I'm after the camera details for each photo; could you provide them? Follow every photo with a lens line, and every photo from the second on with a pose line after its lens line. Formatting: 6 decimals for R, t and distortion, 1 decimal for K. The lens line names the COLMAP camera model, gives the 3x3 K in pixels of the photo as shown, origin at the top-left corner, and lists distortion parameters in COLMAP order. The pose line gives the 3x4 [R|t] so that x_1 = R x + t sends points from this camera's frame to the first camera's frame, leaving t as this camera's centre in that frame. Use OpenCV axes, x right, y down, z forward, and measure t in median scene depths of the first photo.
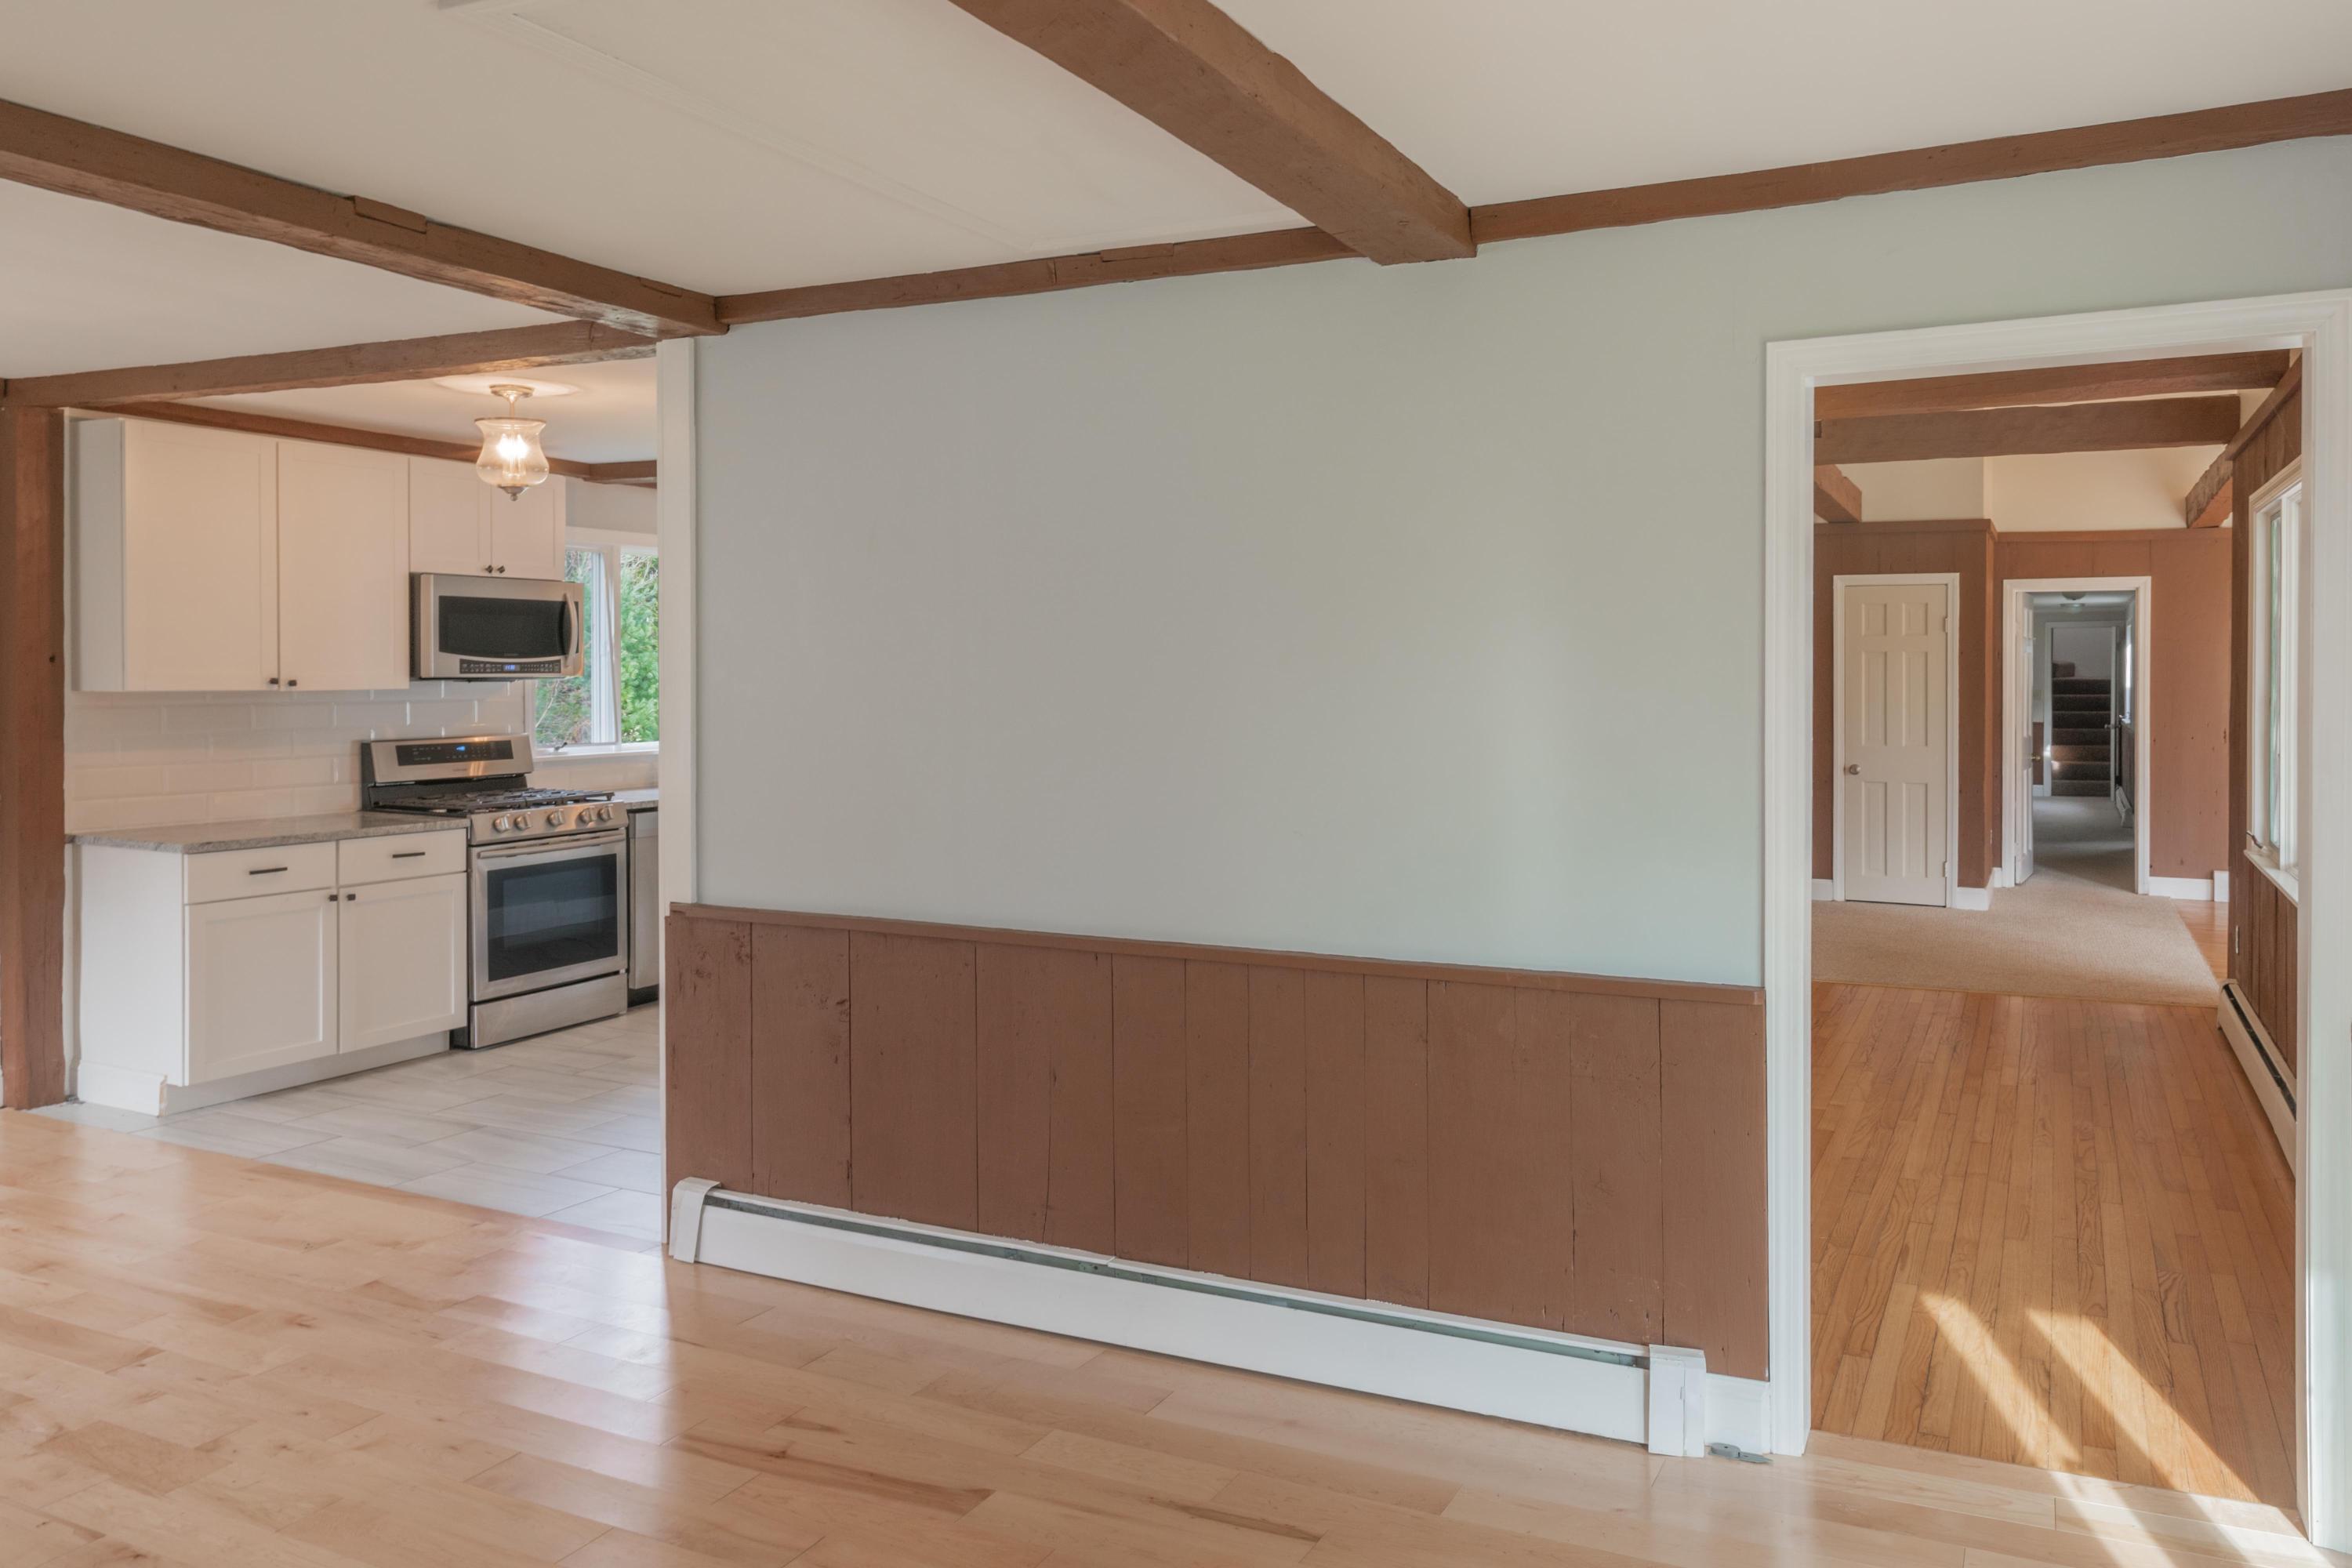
lens RADIAL K [[1671.0, 0, 1290.3], [0, 1671.0, 698.8], [0, 0, 1]] dist [-0.004292, -0.011143]
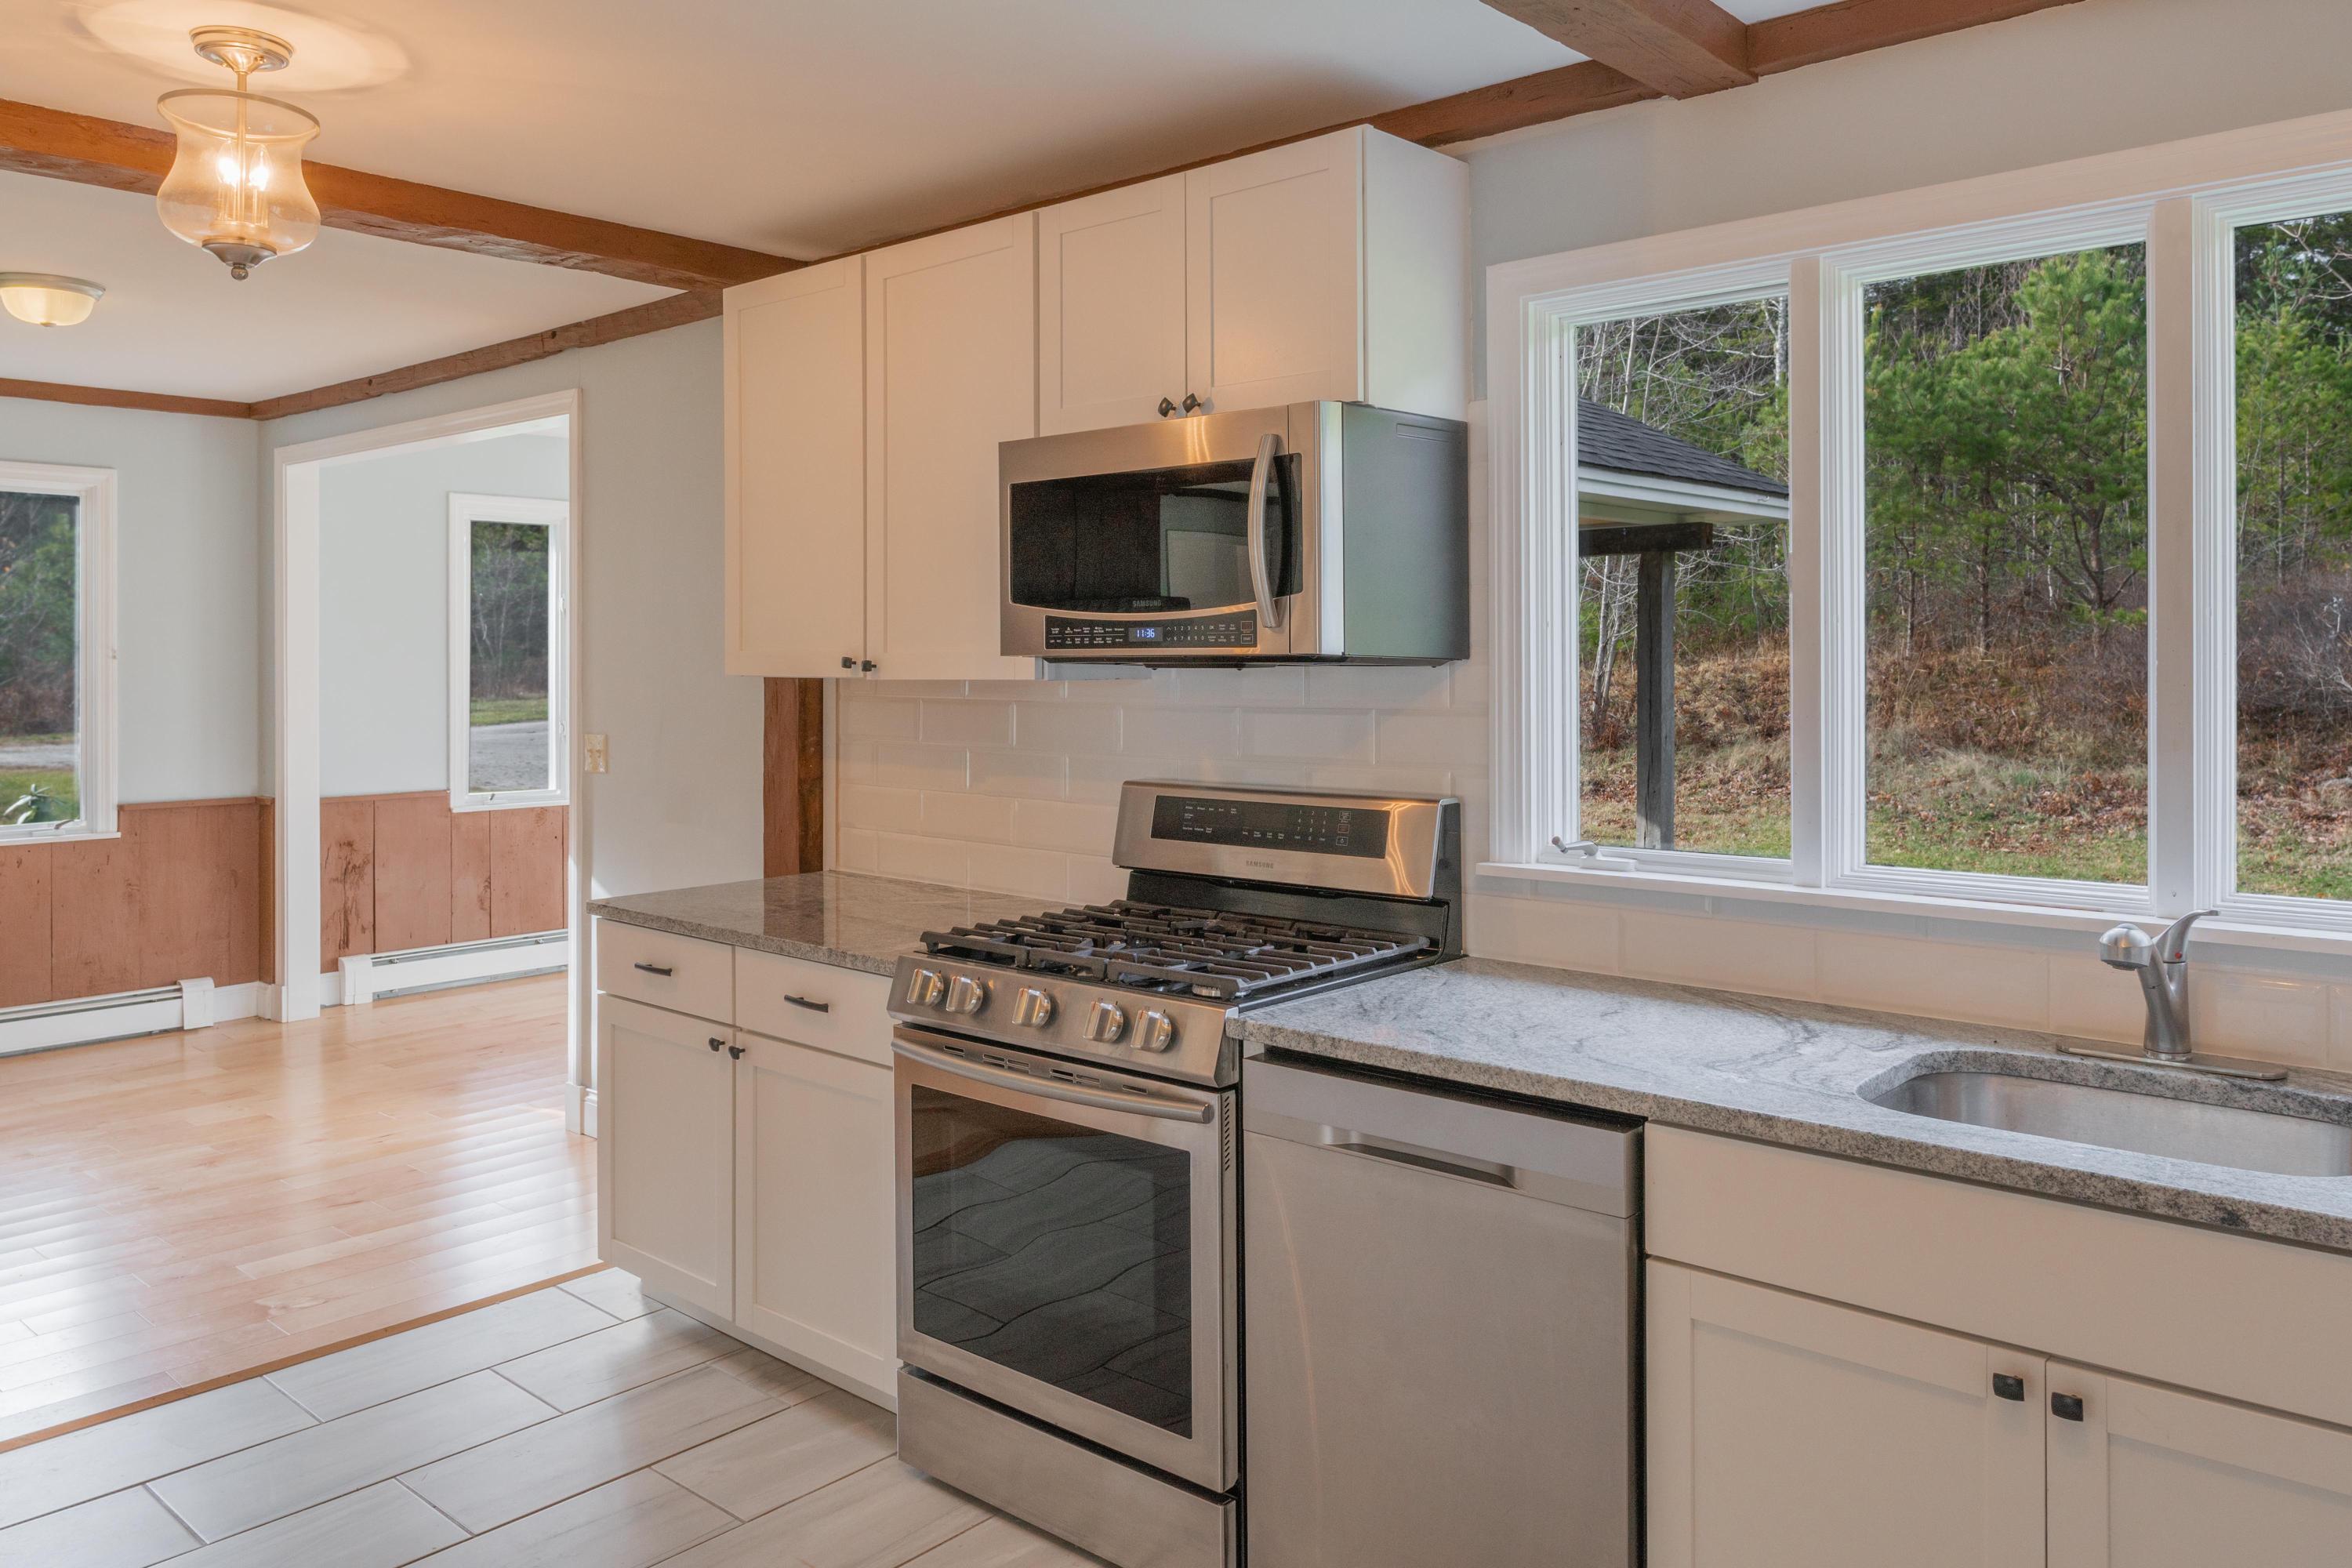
lens RADIAL K [[1671.0, 0, 1180.8], [0, 1671.0, 777.7], [0, 0, 1]] dist [-0.004292, -0.011143]
pose [[-0.312835, 0.073047, -0.946994, -0.077017], [-0.009998, 0.996730, 0.080186, -0.017522], [0.949755, 0.034552, -0.311082, 1.216091]]
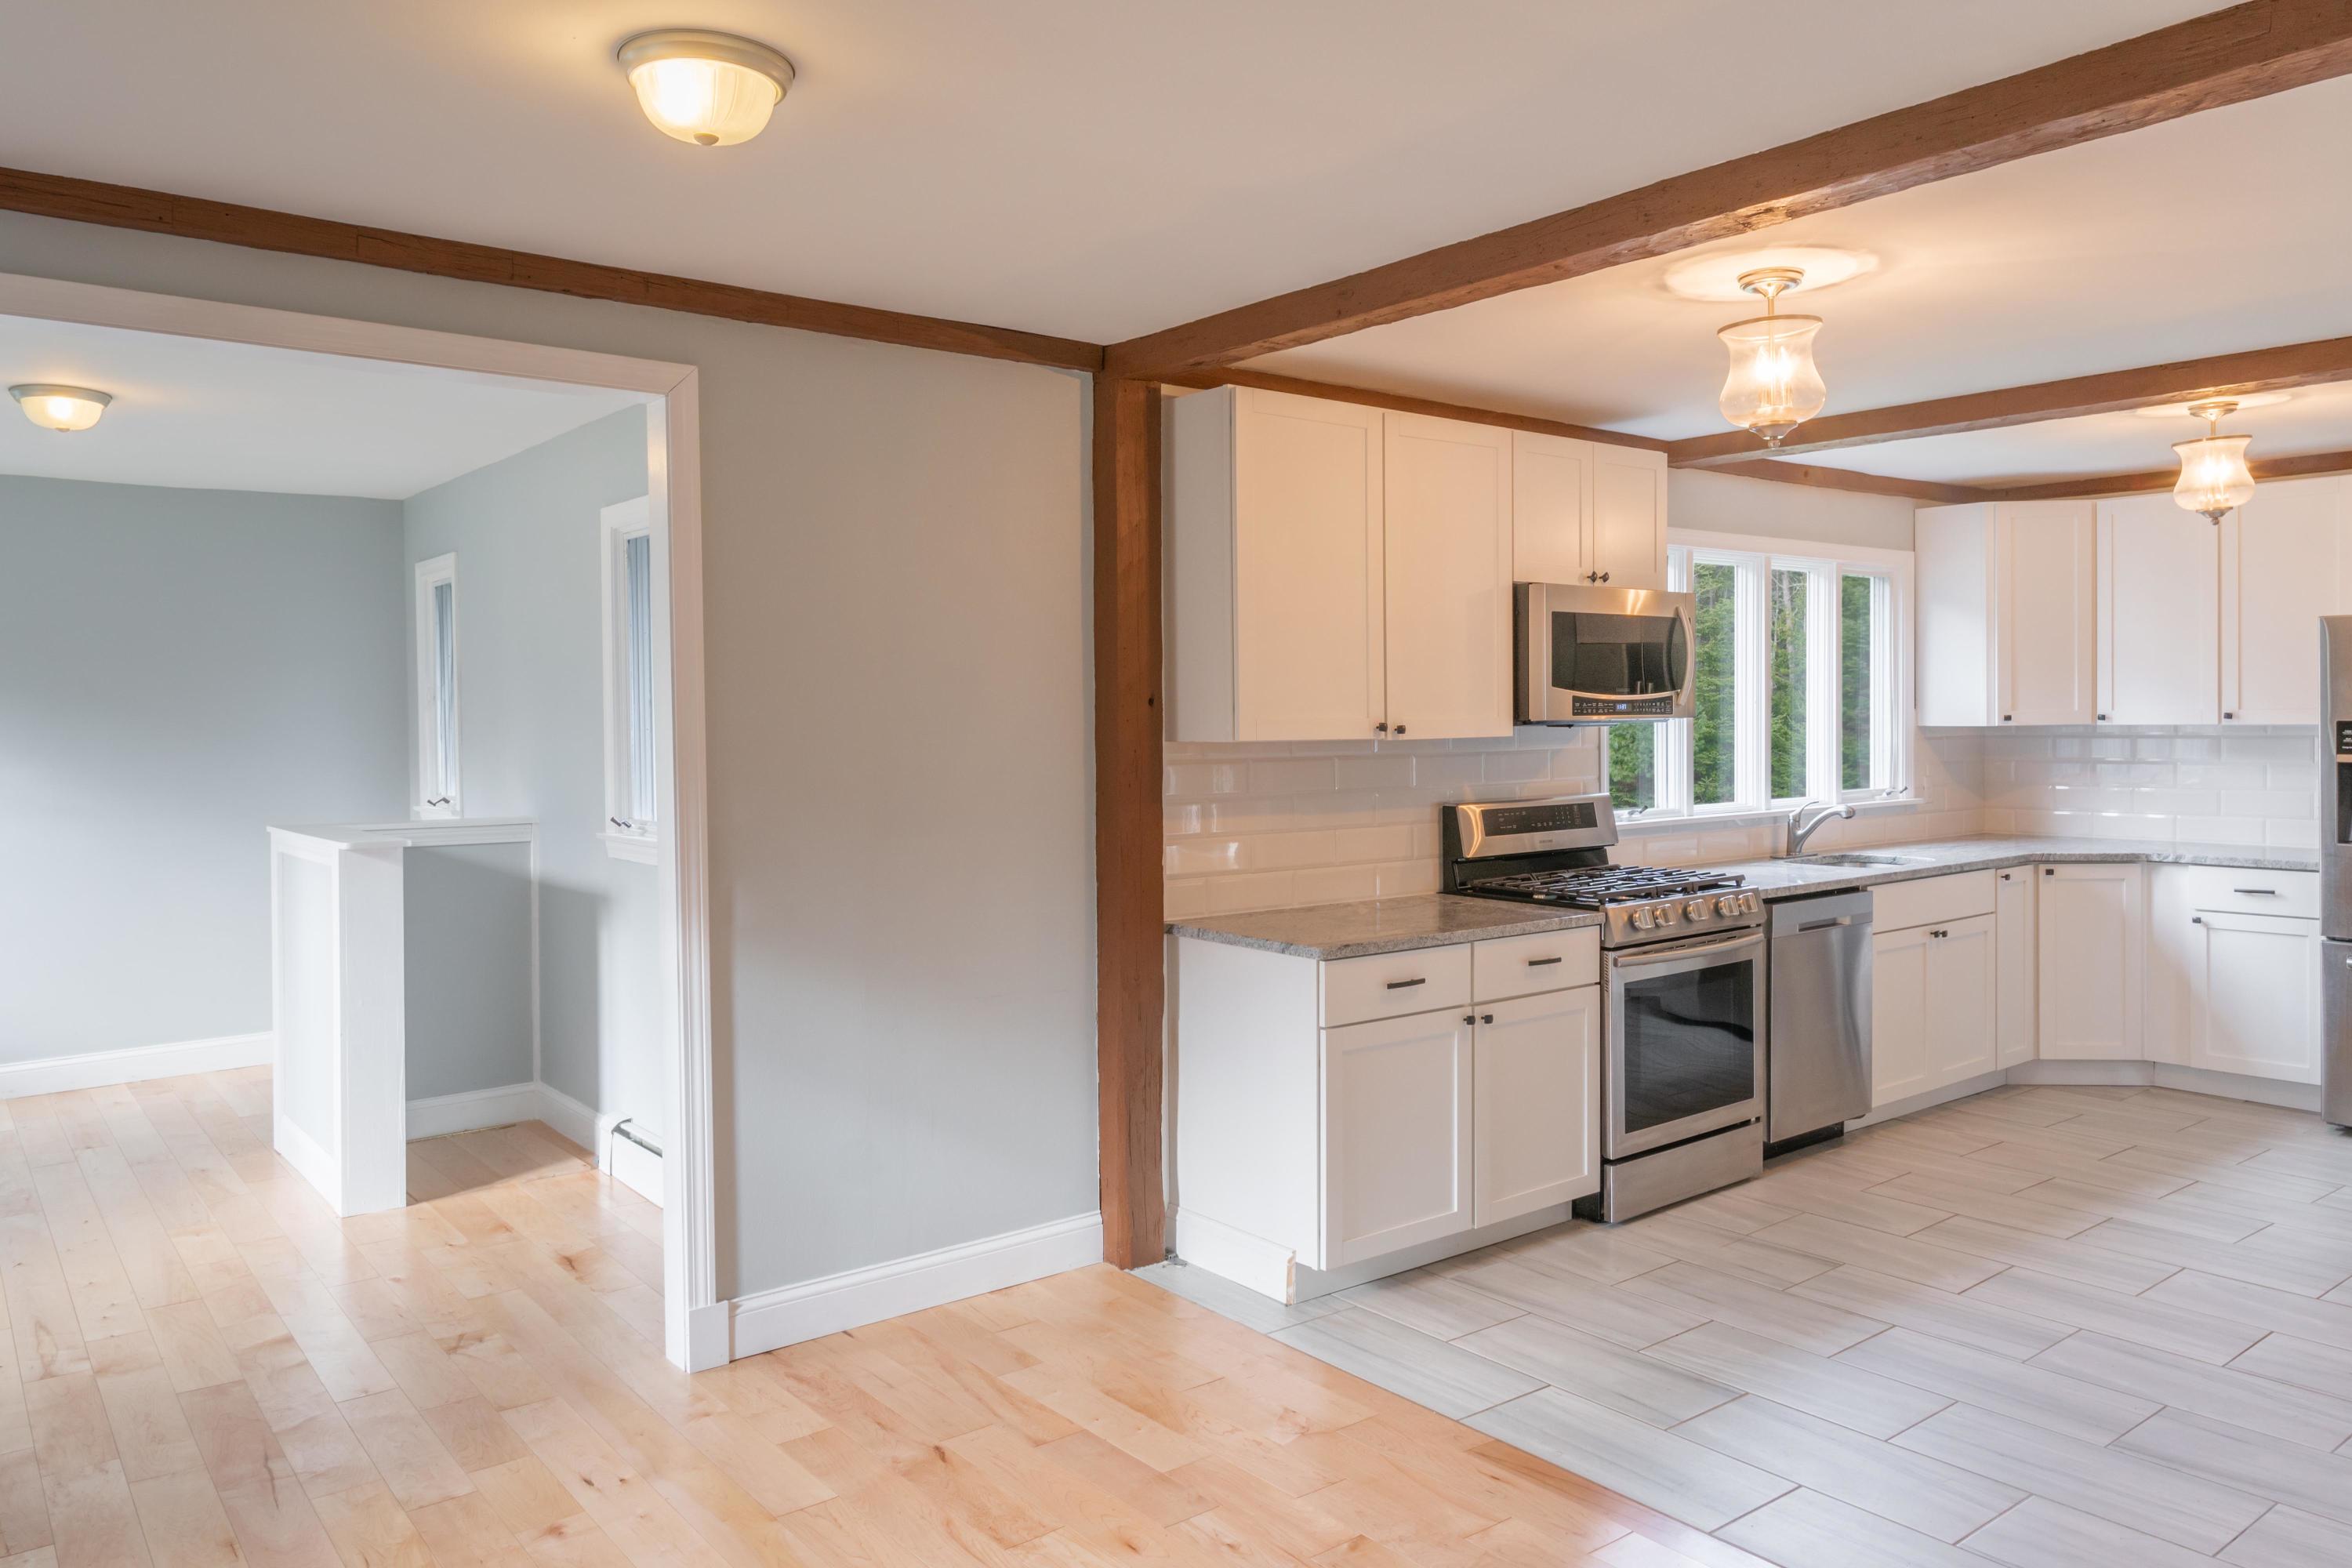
lens RADIAL K [[1671.0, 0, 1191.9], [0, 1671.0, 774.8], [0, 0, 1]] dist [-0.004292, -0.011143]
pose [[0.885695, 0.001924, -0.464264, -0.310764], [0.005714, 0.999870, 0.015045, -0.000900], [0.464232, -0.015979, 0.885569, 0.263562]]
